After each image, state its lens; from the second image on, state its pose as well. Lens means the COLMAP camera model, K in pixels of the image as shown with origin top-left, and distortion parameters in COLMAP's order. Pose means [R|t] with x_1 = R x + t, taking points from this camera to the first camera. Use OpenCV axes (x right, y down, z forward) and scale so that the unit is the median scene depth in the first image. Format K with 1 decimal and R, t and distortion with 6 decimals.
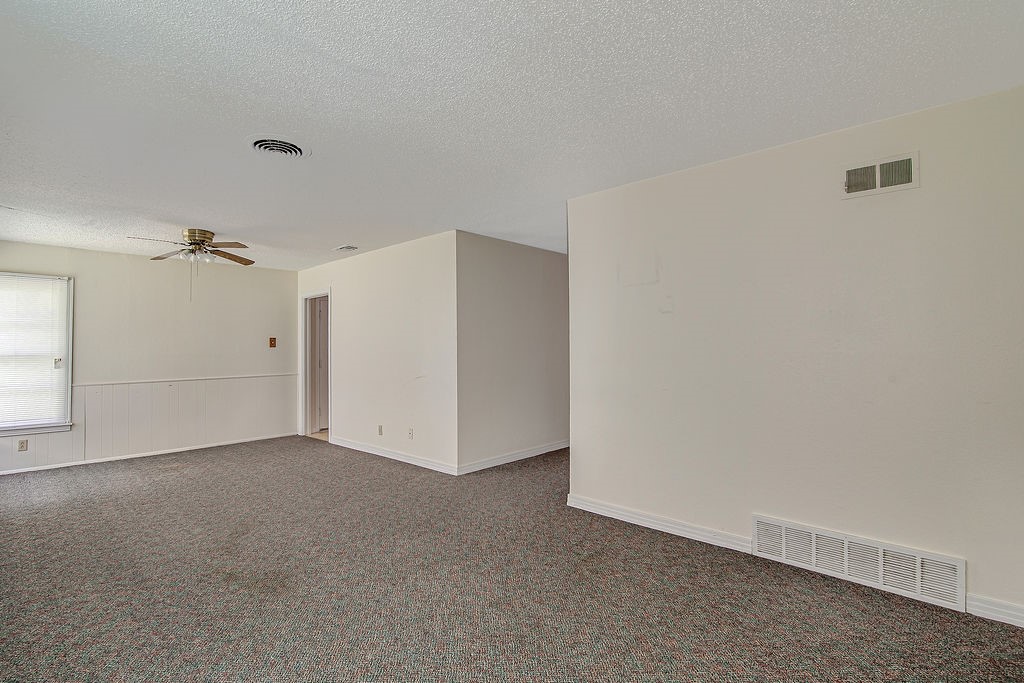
lens RADIAL K [[481.8, 0, 510.6], [0, 481.8, 341.0], [0, 0, 1]] dist [0.005249, -0.000465]
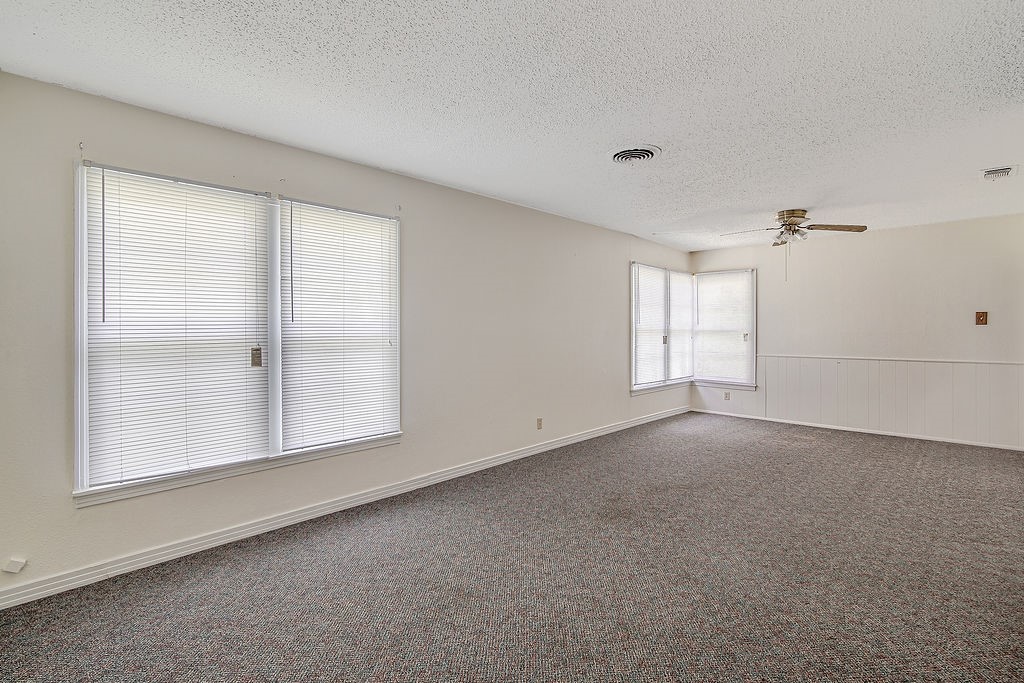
lens RADIAL K [[481.8, 0, 489.3], [0, 481.8, 335.2], [0, 0, 1]] dist [0.005249, -0.000465]
pose [[-0.041559, 0.020325, -0.998929, 0.382417], [0.013148, 0.999718, 0.019794, 0.006636], [0.999050, -0.012311, -0.041814, 0.377681]]
